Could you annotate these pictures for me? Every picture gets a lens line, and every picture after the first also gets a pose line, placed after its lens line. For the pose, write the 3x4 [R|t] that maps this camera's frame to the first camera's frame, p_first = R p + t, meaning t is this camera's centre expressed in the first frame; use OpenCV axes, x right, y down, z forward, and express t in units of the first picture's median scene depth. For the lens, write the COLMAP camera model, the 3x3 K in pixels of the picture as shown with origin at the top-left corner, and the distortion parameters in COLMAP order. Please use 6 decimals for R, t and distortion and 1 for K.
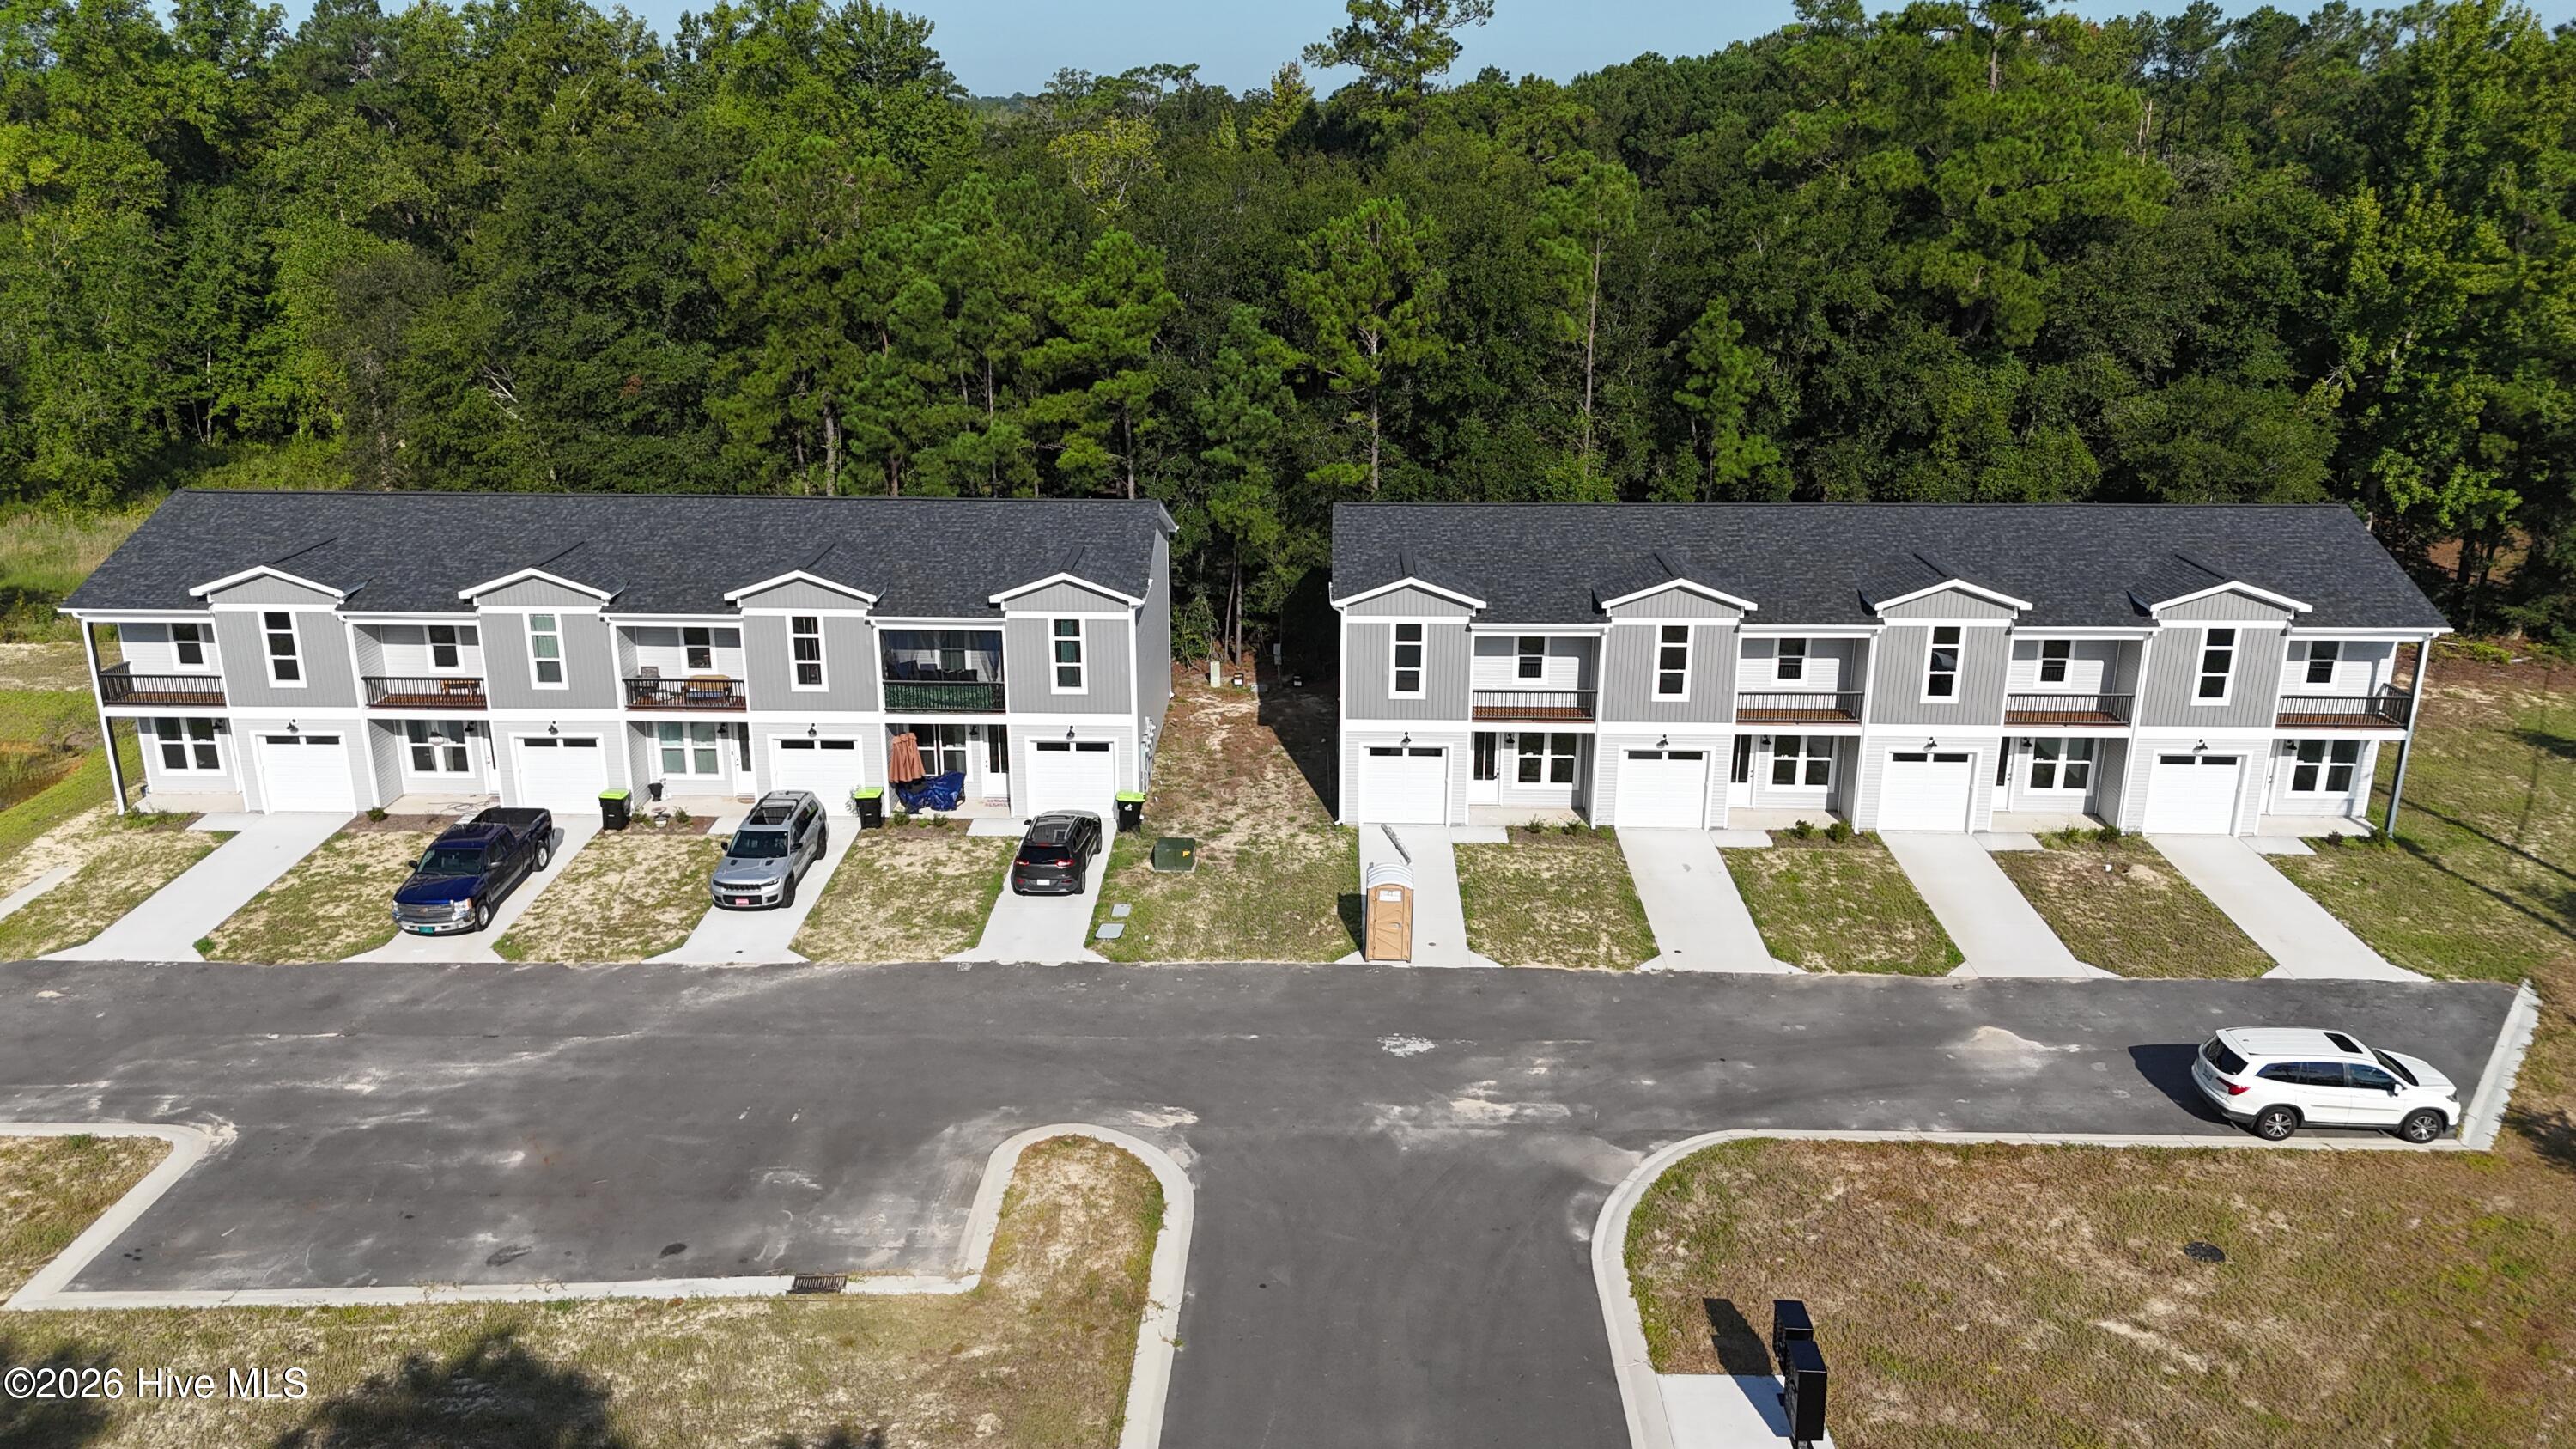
lens RADIAL K [[1895.0, 0, 1288.6], [0, 1895.0, 725.6], [0, 0, 1]] dist [0.079074, -0.082503]
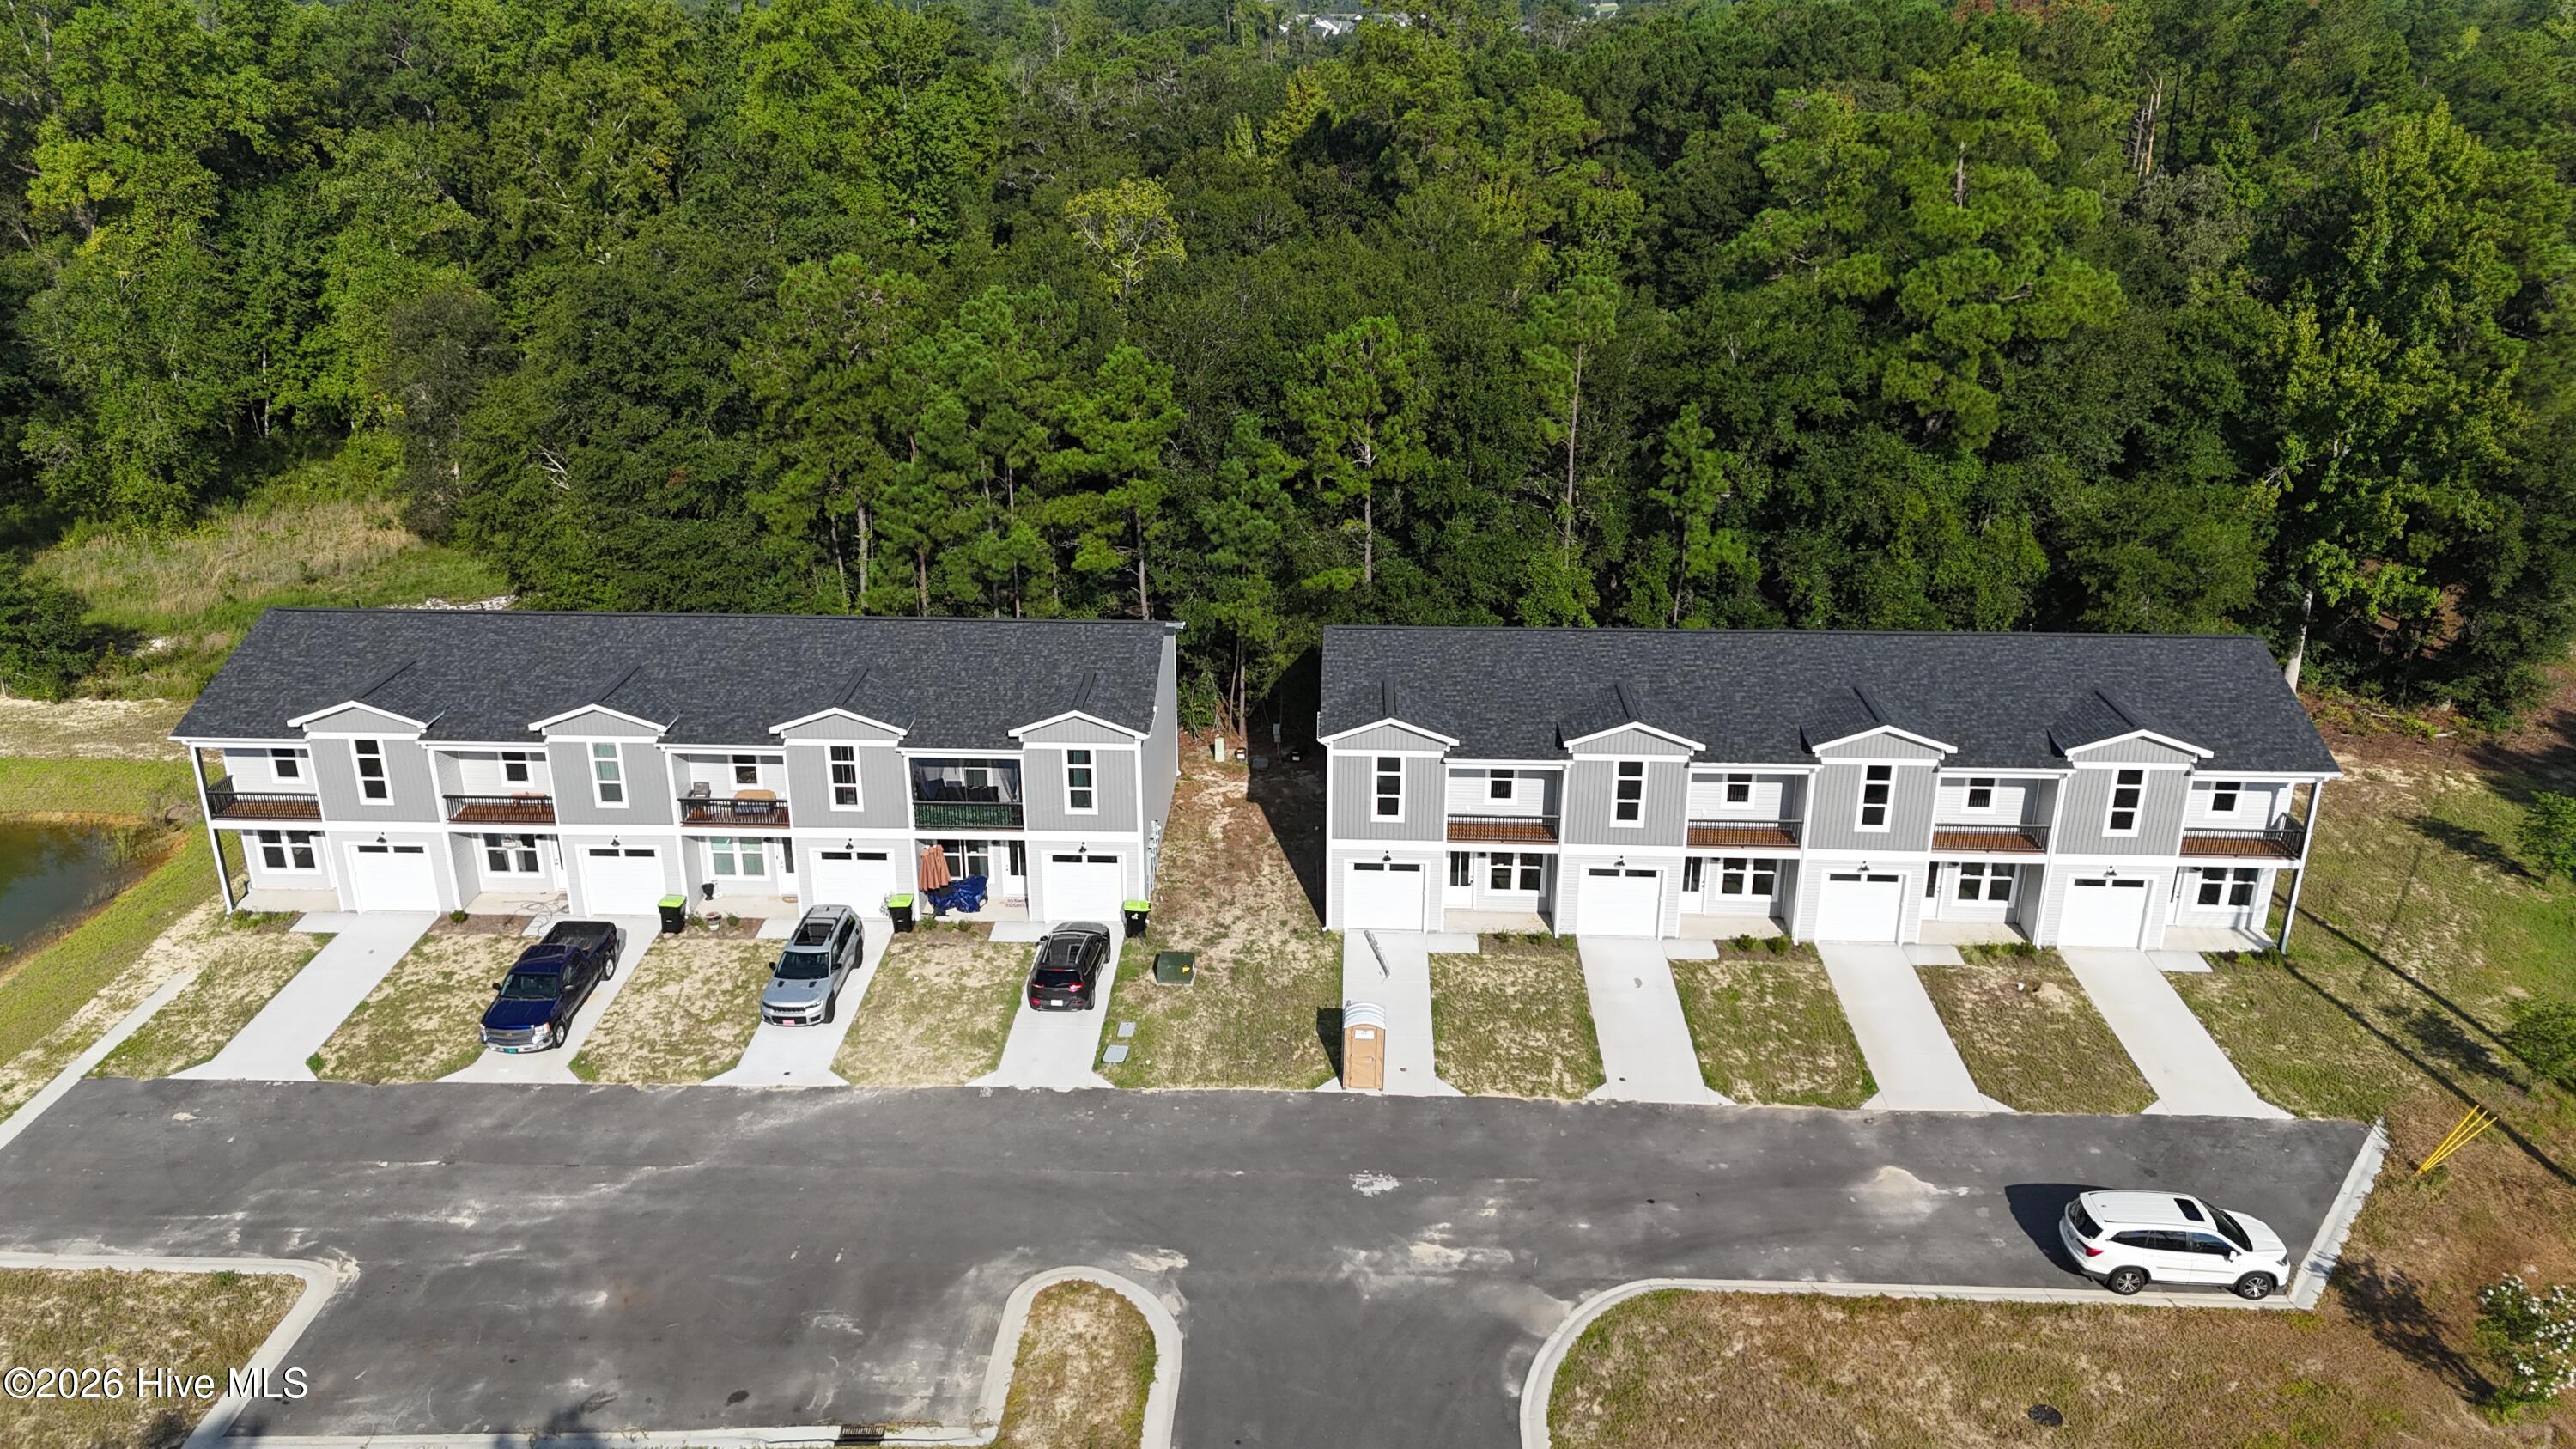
lens RADIAL K [[1895.0, 0, 1289.5], [0, 1895.0, 715.1], [0, 0, 1]] dist [0.079074, -0.082503]
pose [[0.999889, 0.004783, -0.014145, 0.021239], [-0.003940, 0.998248, 0.059040, -0.143521], [0.014403, -0.058978, 0.998155, -0.096350]]
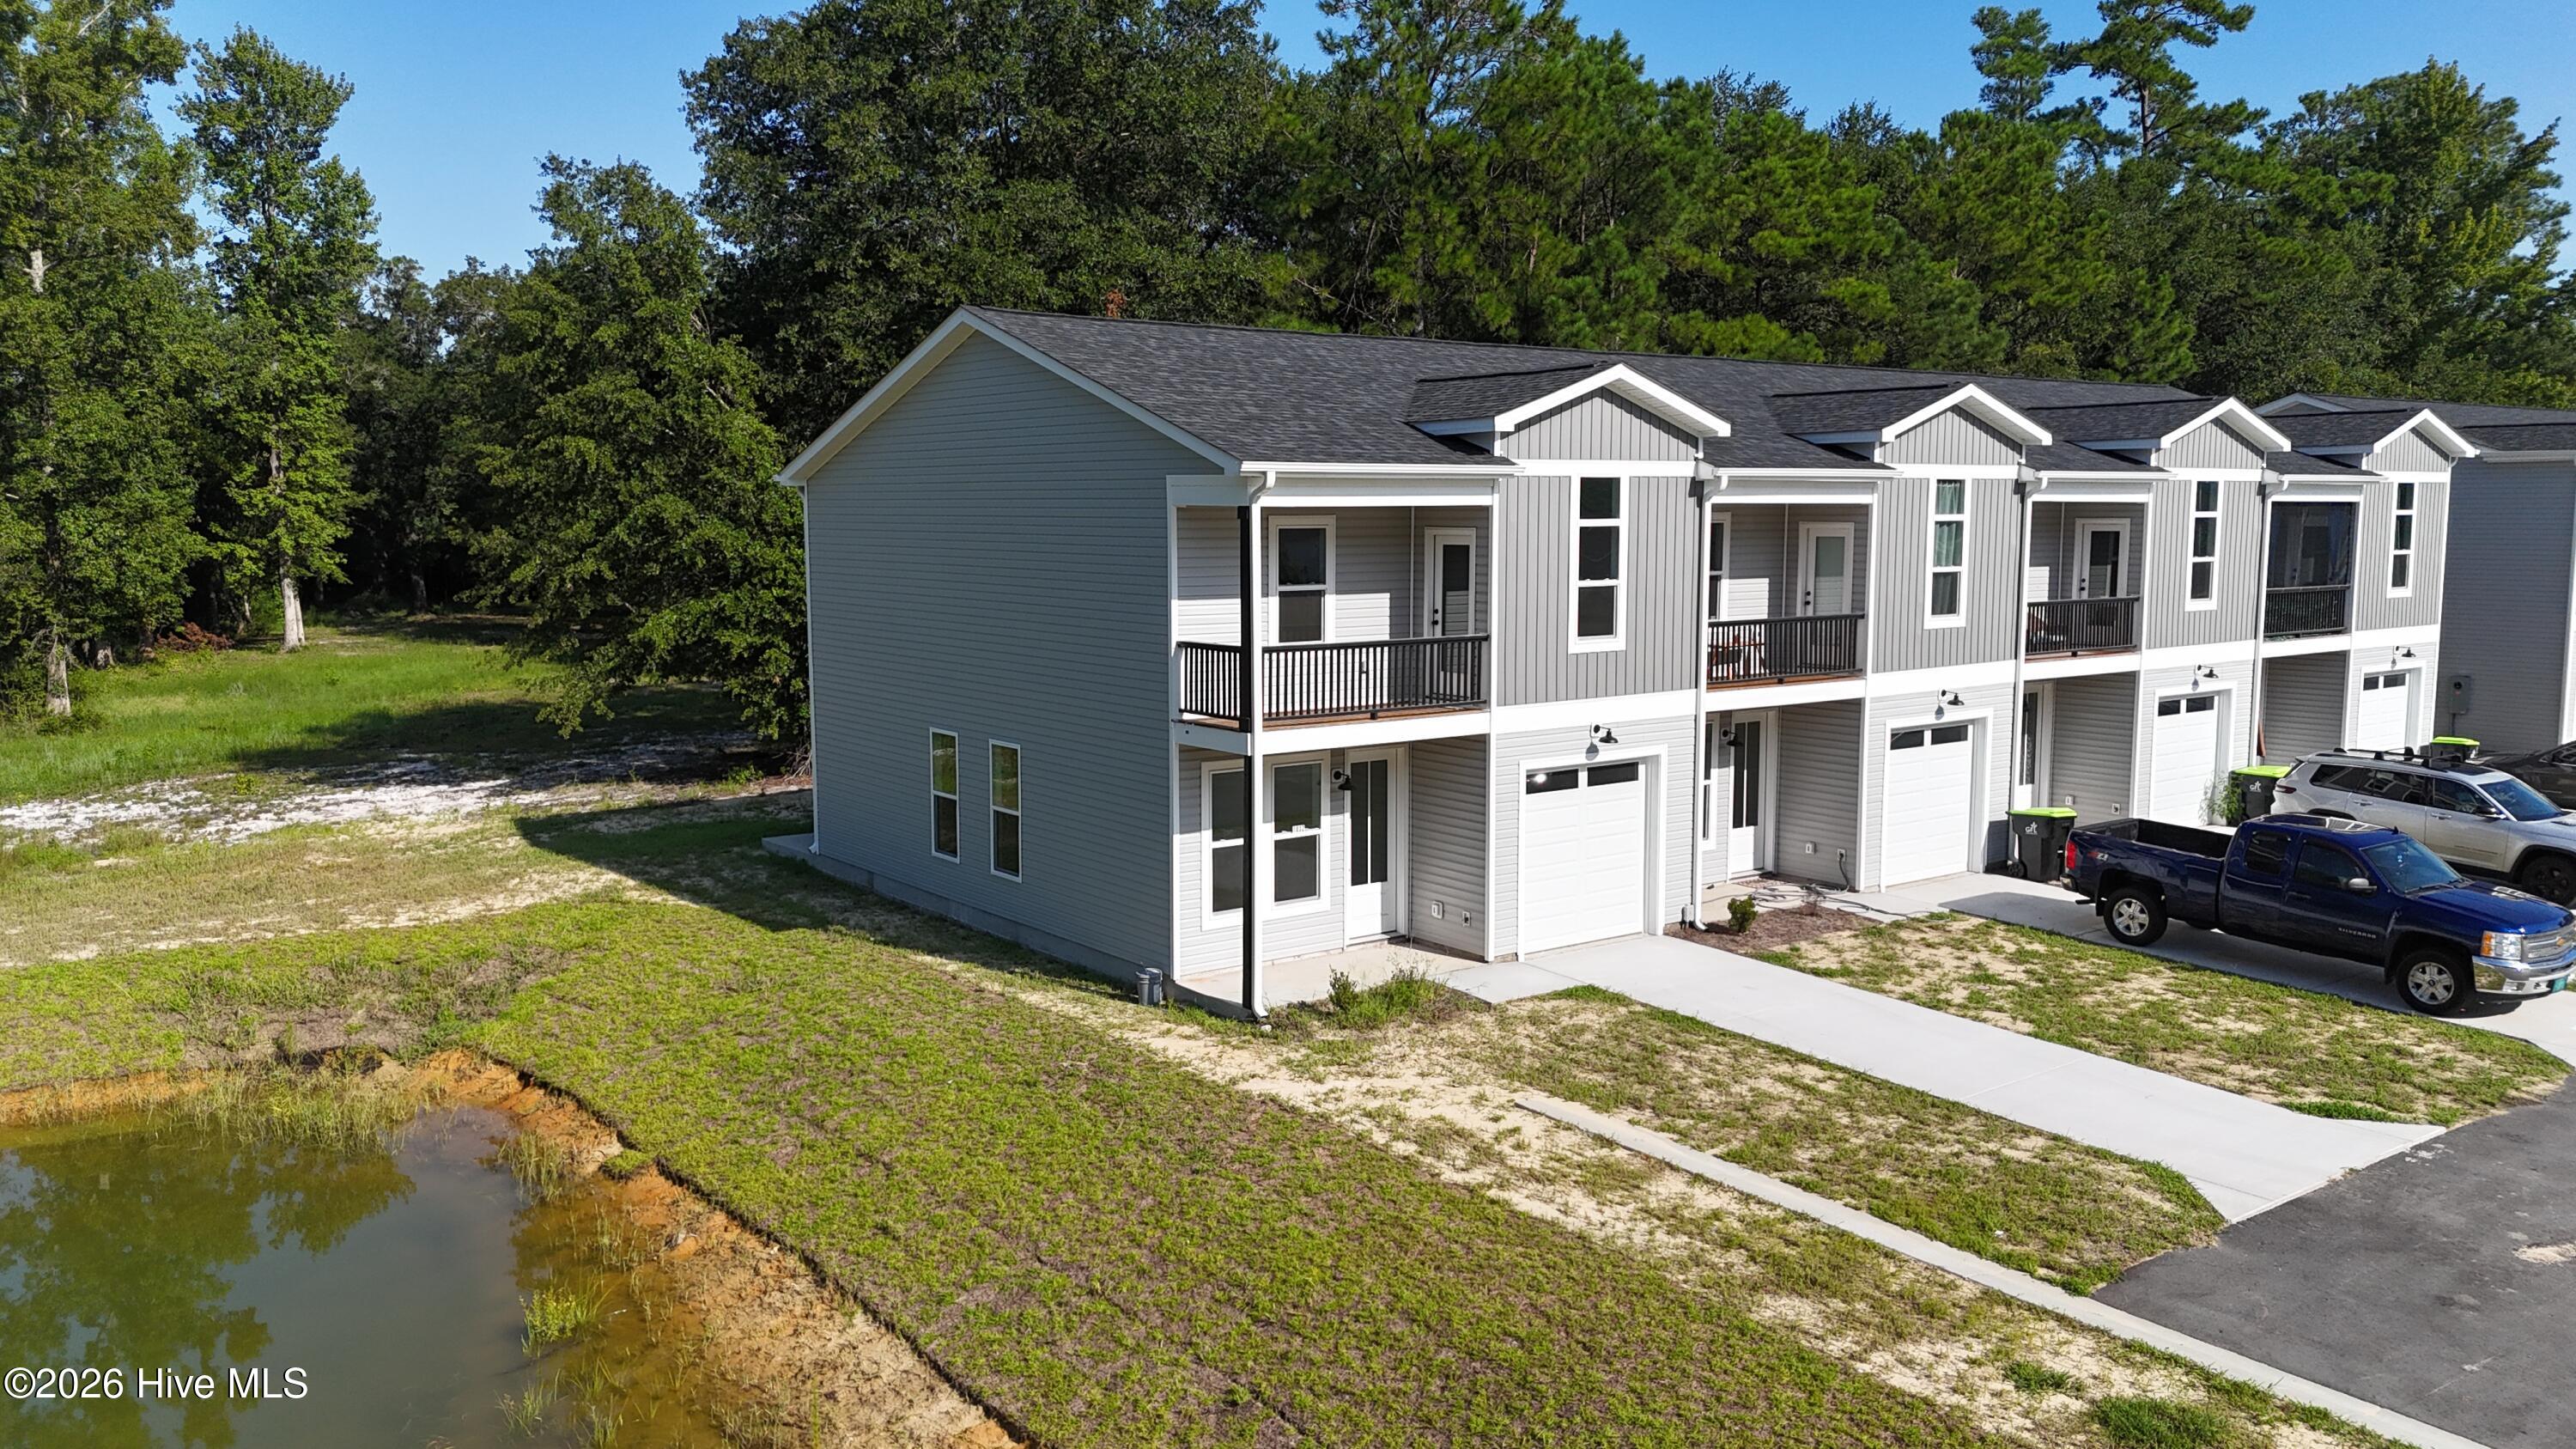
lens RADIAL K [[1895.0, 0, 1280.4], [0, 1895.0, 713.8], [0, 0, 1]] dist [0.079074, -0.082503]
pose [[0.785810, -0.069466, 0.614554, -0.882796], [0.192258, 0.971878, -0.135978, 0.041871], [-0.587826, 0.225006, 0.777067, 0.725486]]
